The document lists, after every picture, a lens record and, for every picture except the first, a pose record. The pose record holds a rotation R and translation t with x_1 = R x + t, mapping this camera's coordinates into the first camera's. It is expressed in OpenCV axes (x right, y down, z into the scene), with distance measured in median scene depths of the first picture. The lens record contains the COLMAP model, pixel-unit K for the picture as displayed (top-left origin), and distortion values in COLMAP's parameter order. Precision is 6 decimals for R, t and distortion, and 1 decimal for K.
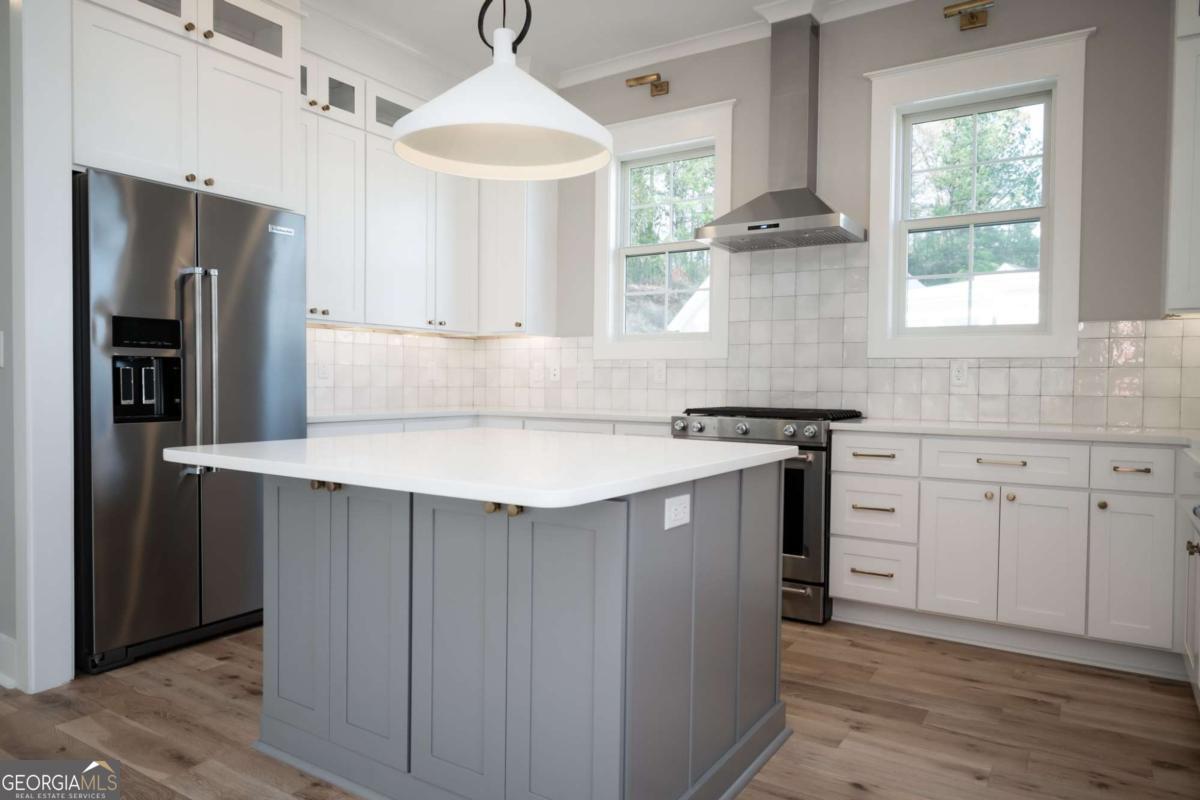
lens RADIAL K [[772.6, 0, 600.0], [0, 772.6, 405.4], [0, 0, 1]] dist [-0.001053, 0.000314]
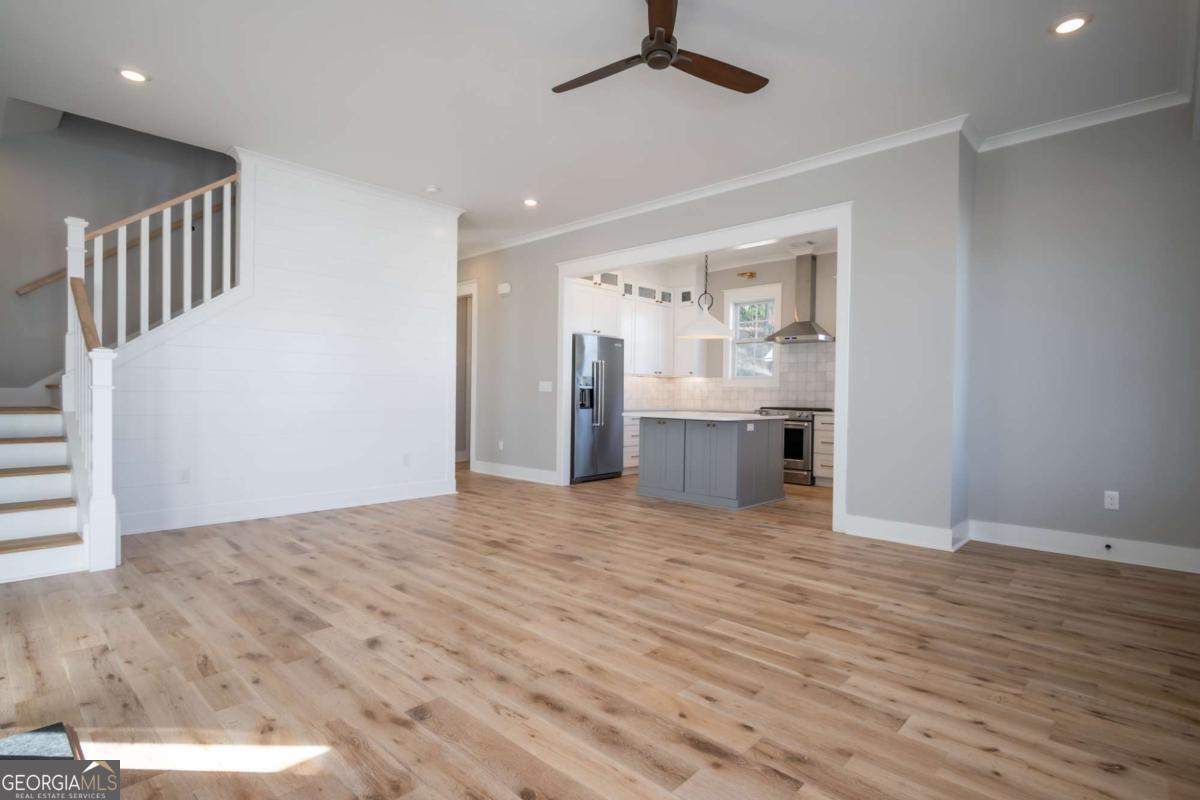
lens RADIAL K [[596.6, 0, 603.2], [0, 596.6, 400.9], [0, 0, 1]] dist [0.005002, -0.000517]
pose [[0.983502, 0.003119, -0.180872, -0.054919], [-0.006917, 0.999769, -0.020368, 0.031698], [0.180767, 0.021283, 0.983296, -1.230597]]
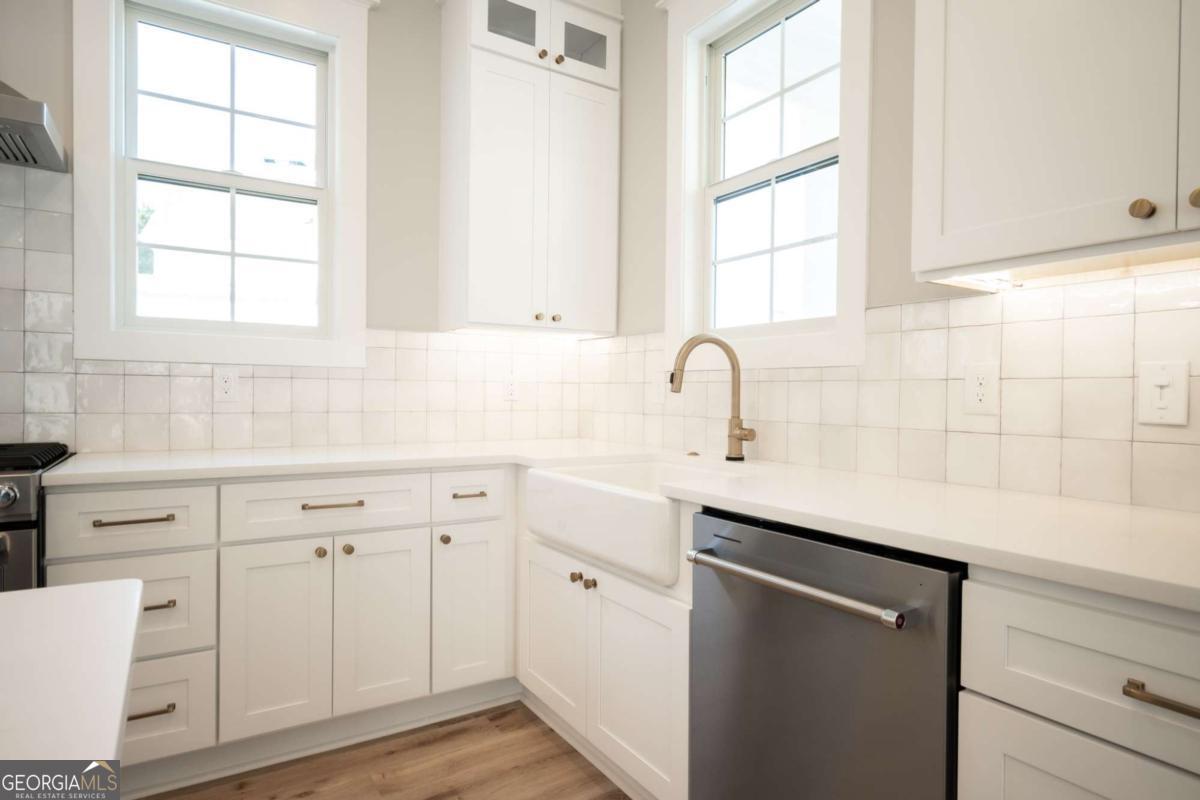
lens RADIAL K [[678.3, 0, 600.0], [0, 678.3, 400.0], [0, 0, 1]] dist [-0.000441, 0.000076]
pose [[0.422281, -0.019078, 0.906264, 0.026307], [0.021310, 0.999711, 0.011116, -0.028347], [-0.906215, 0.014619, 0.422565, 0.432825]]
